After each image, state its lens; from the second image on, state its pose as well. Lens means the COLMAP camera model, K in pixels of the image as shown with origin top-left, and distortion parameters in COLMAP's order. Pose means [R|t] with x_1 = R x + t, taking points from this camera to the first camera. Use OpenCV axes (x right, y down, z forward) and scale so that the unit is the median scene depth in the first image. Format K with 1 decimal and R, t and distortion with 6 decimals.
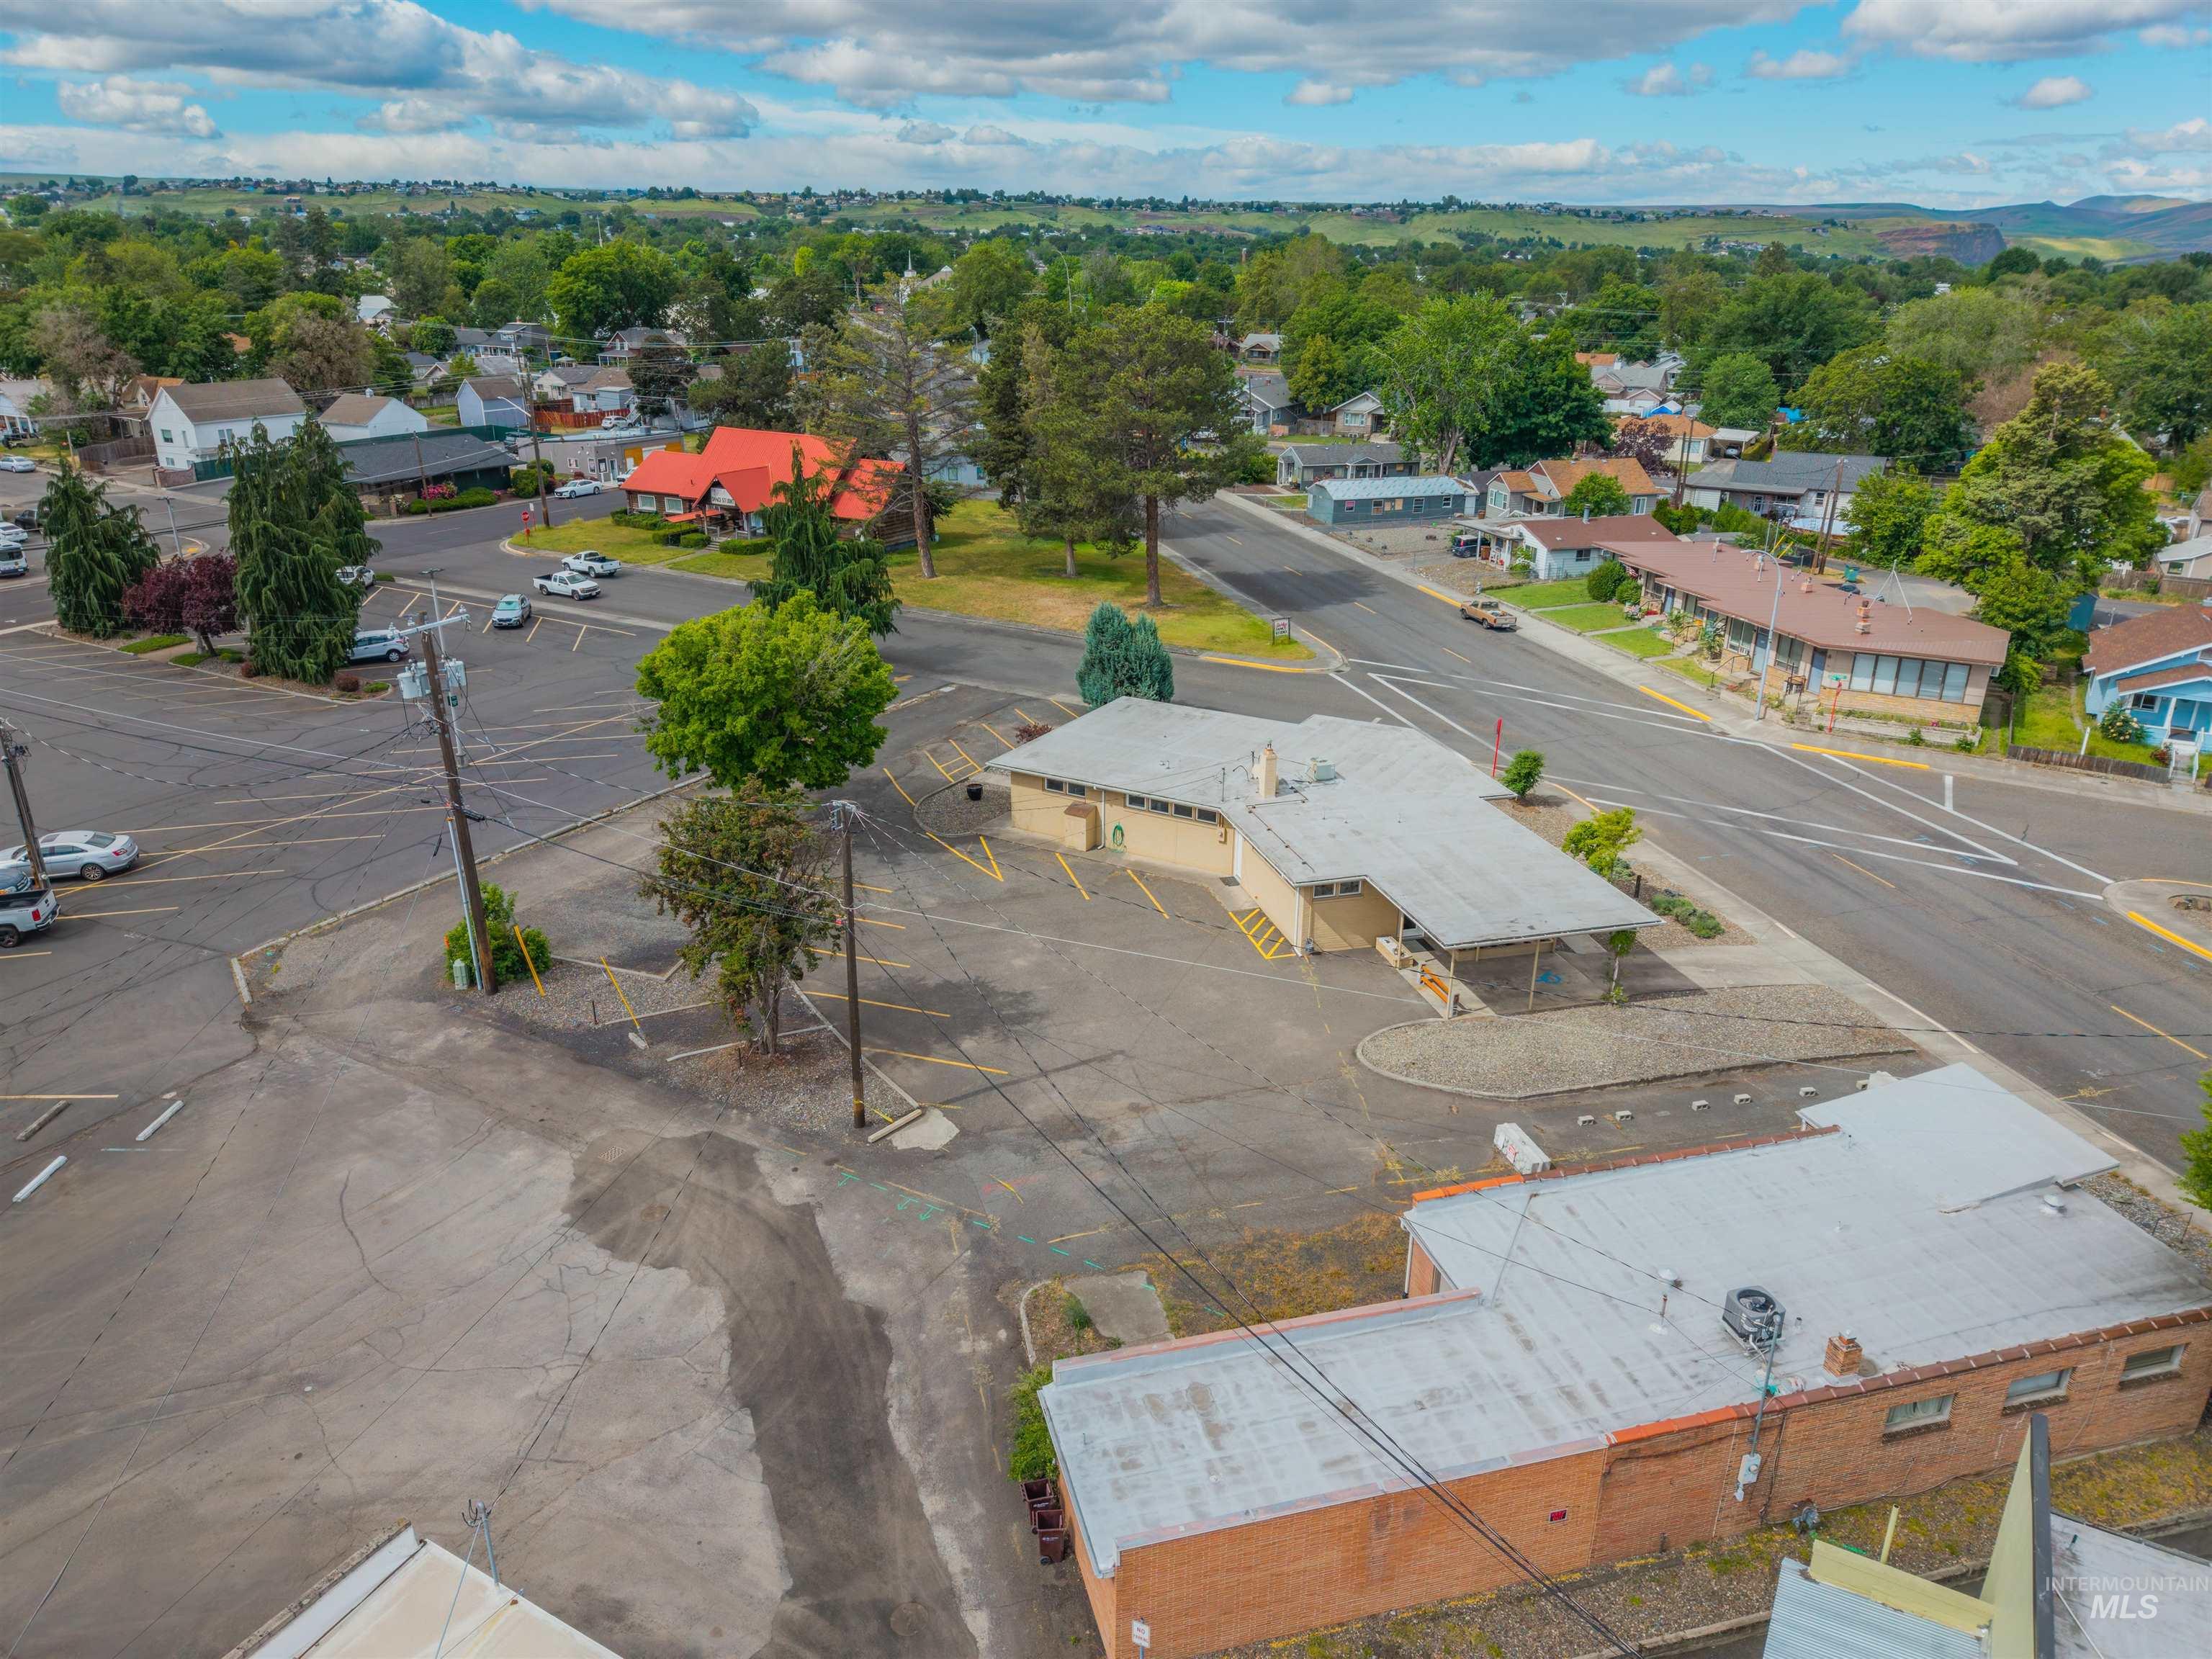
lens RADIAL K [[1481.5, 0, 1106.4], [0, 1481.5, 836.5], [0, 0, 1]] dist [0.020352, -0.017598]
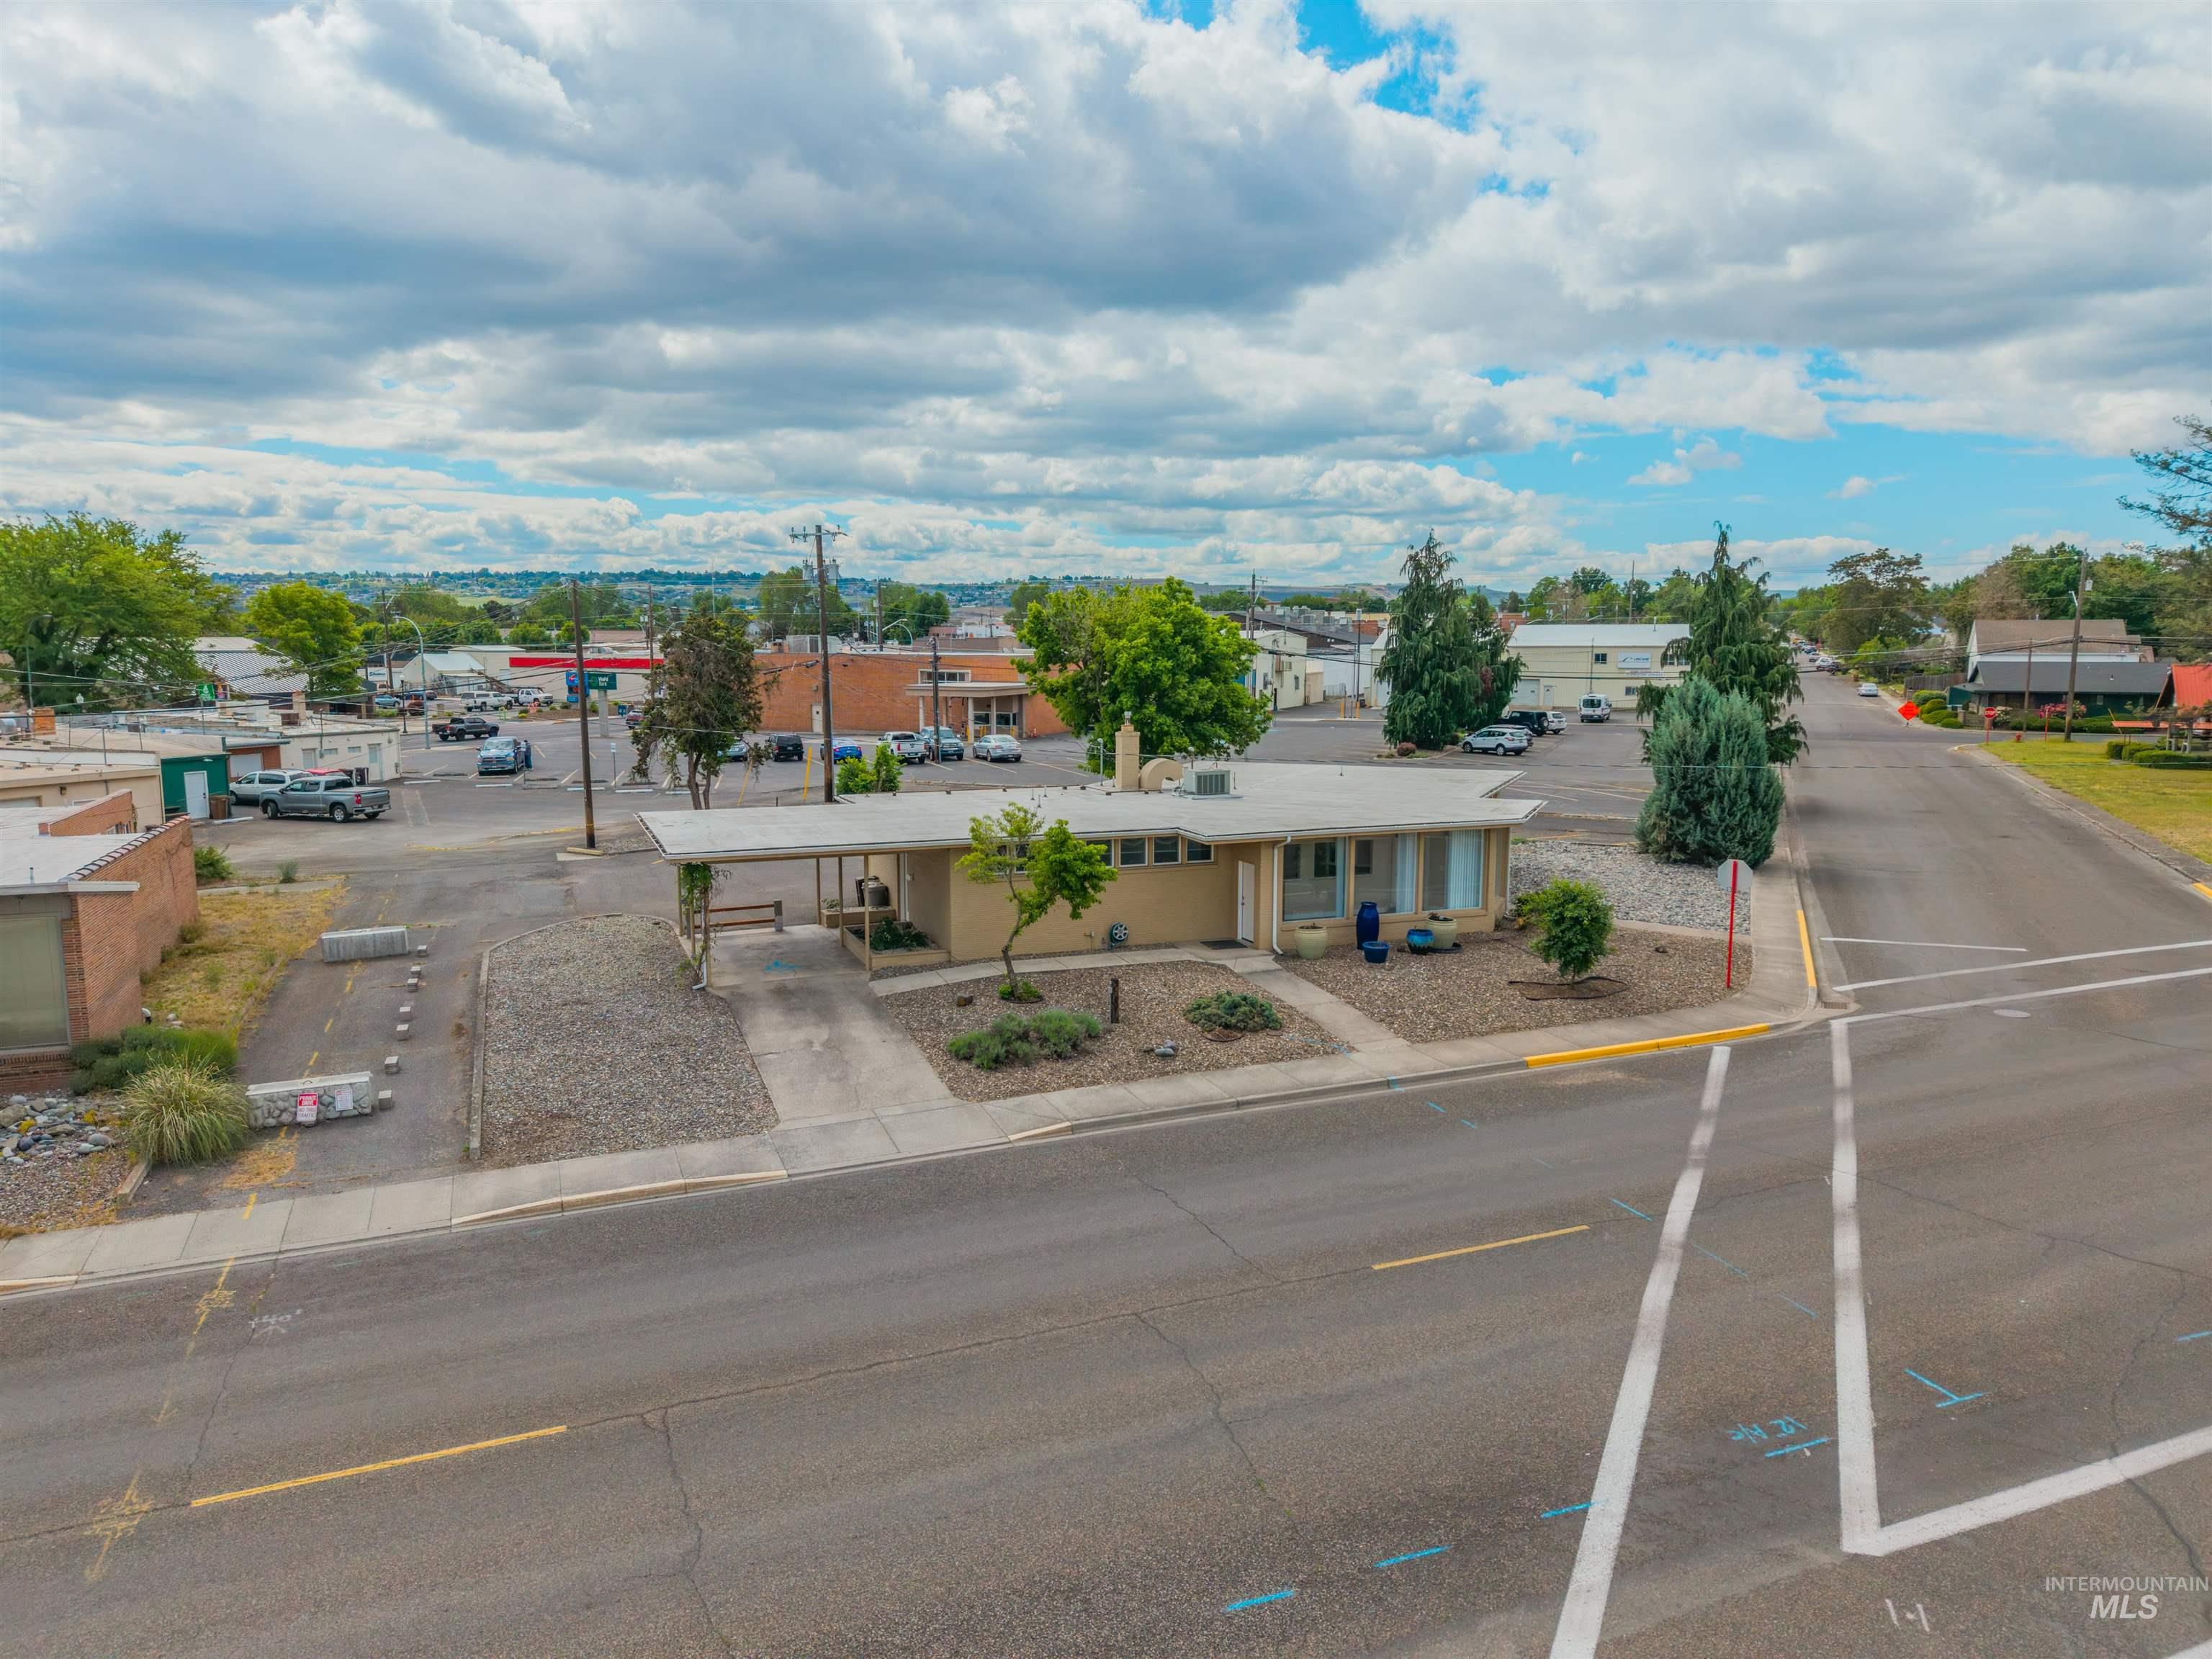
lens RADIAL K [[1481.5, 0, 1106.4], [0, 1481.5, 836.5], [0, 0, 1]] dist [0.020352, -0.017598]
pose [[0.105168, 0.123877, -0.986709, 0.642461], [-0.350525, 0.933148, 0.079792, -0.046658], [0.930630, 0.337474, 0.141560, 0.677227]]
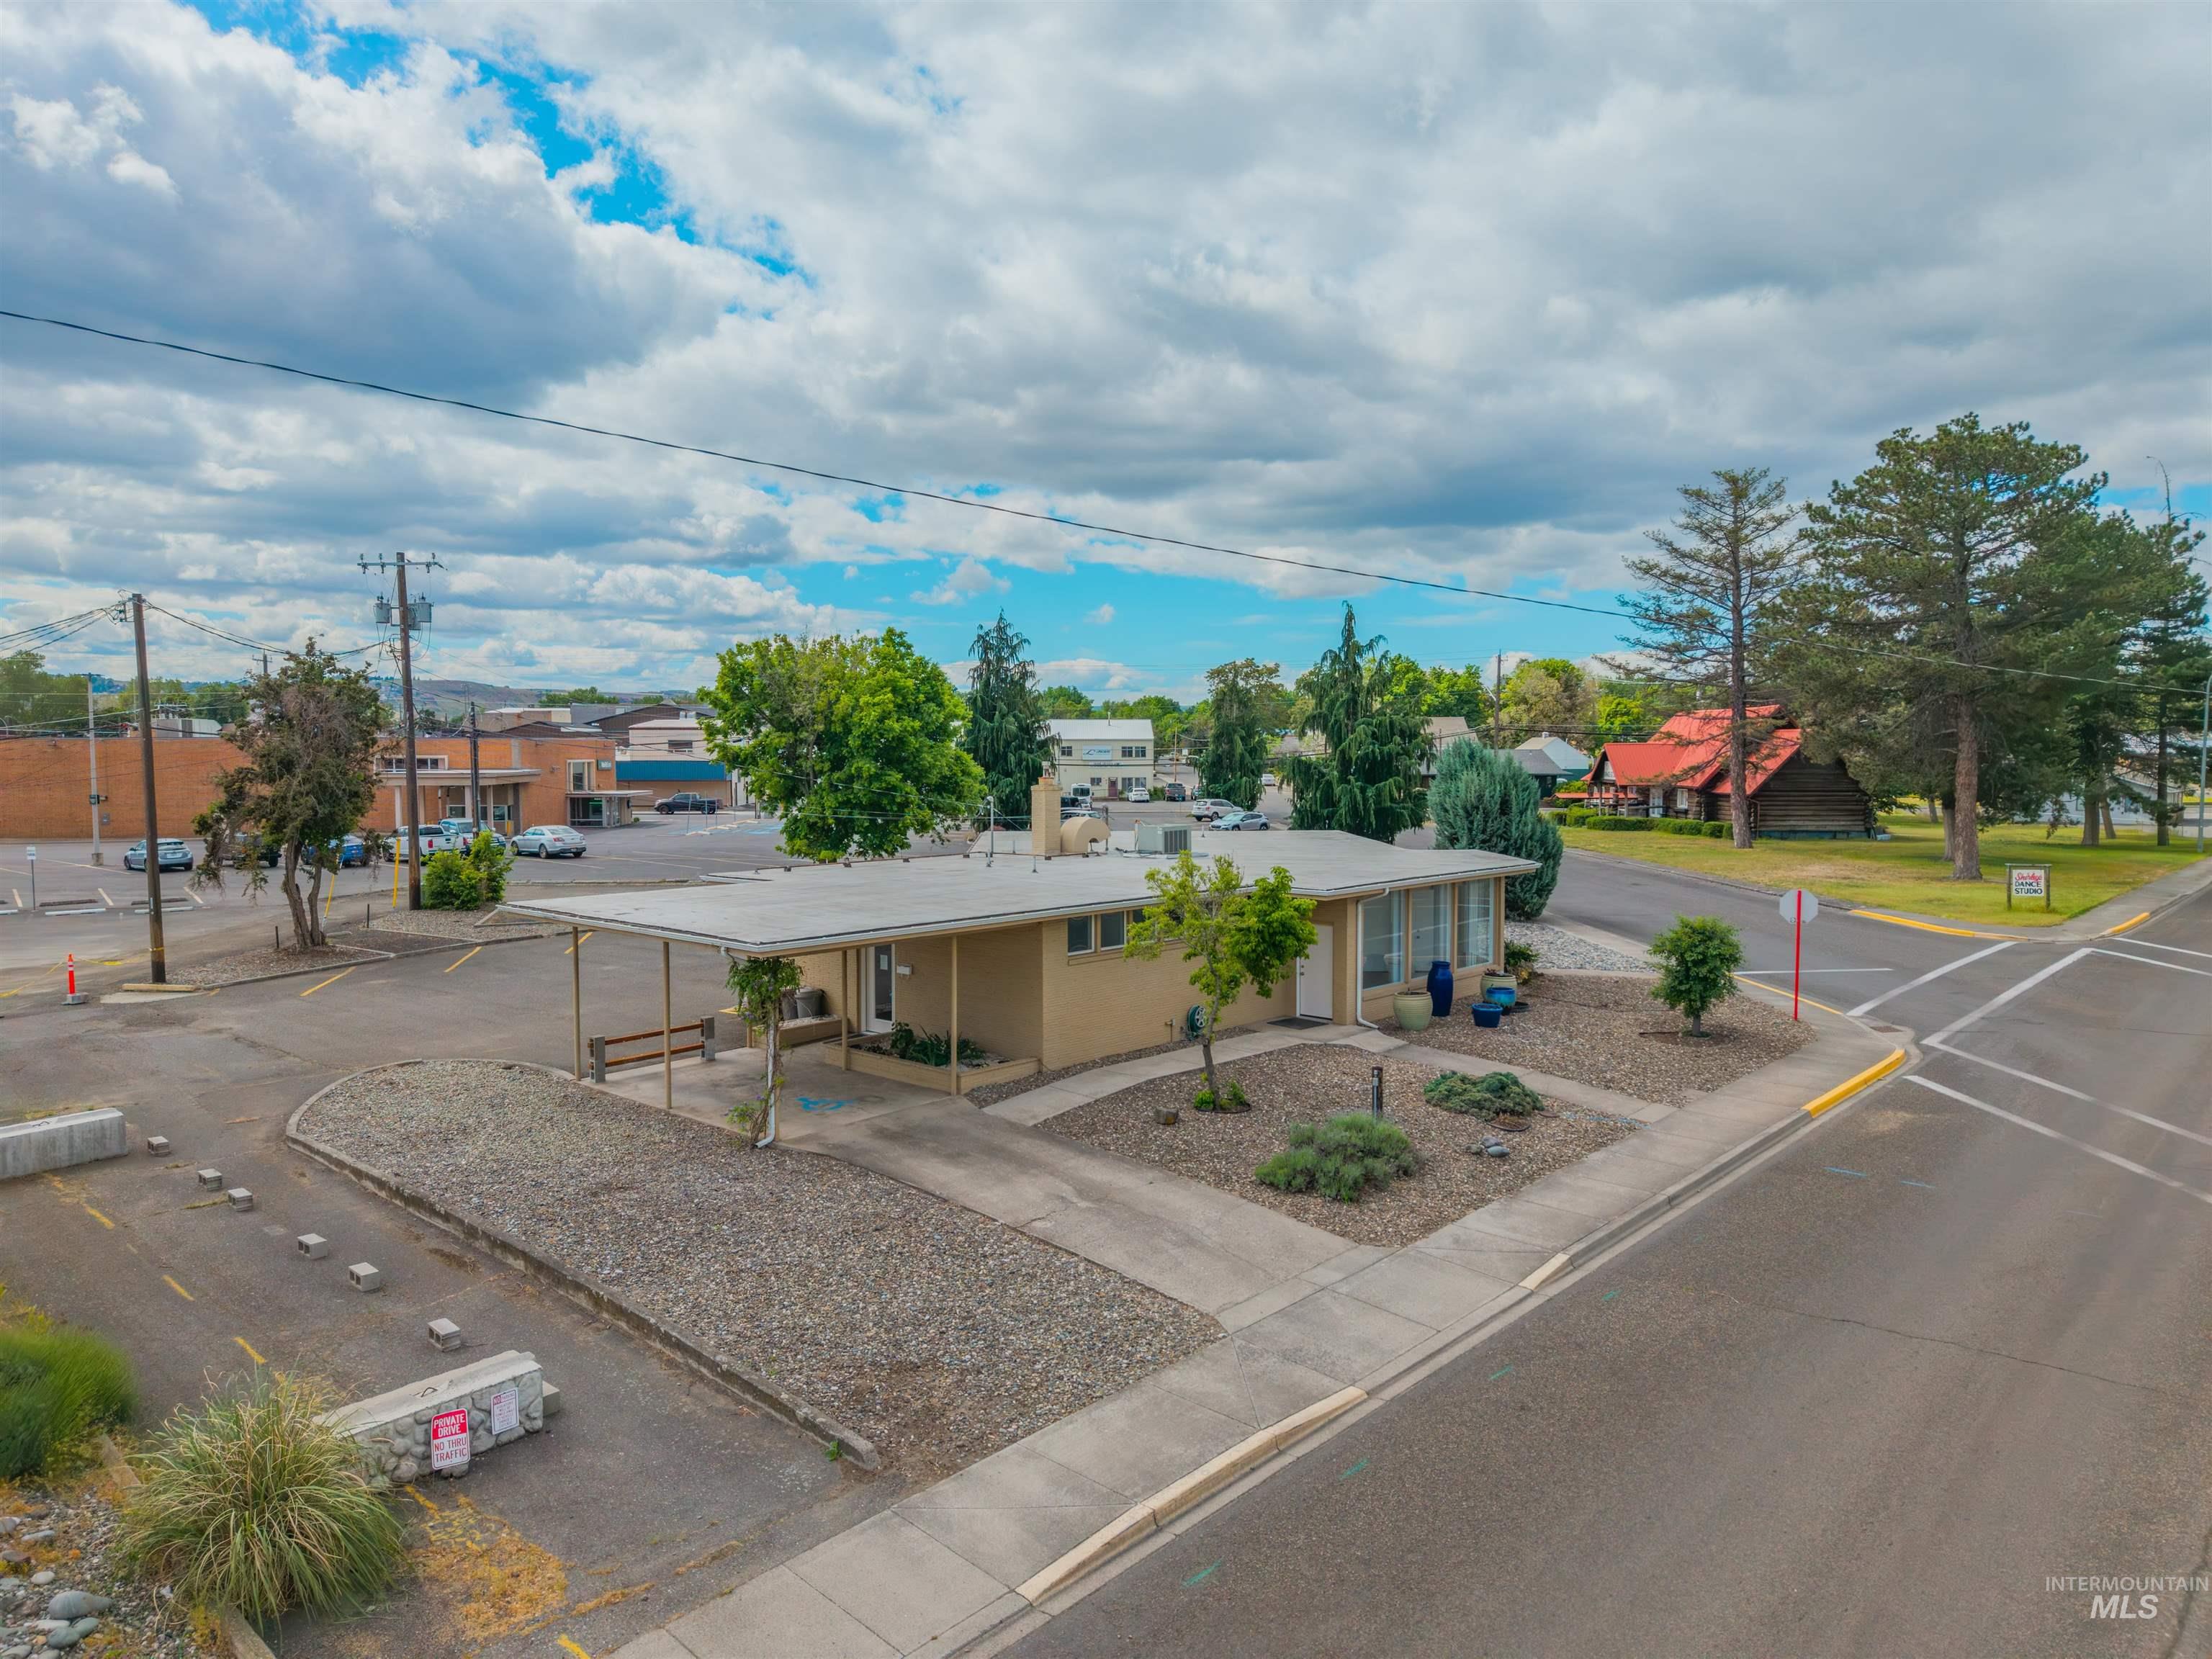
lens RADIAL K [[1492.2, 0, 1067.0], [0, 1492.2, 836.5], [0, 0, 1]] dist [0.099621, -0.144816]
pose [[0.540972, 0.038888, -0.840141, 0.487136], [-0.295276, 0.944124, -0.146429, 0.037049], [0.787503, 0.327288, 0.522227, 0.522255]]
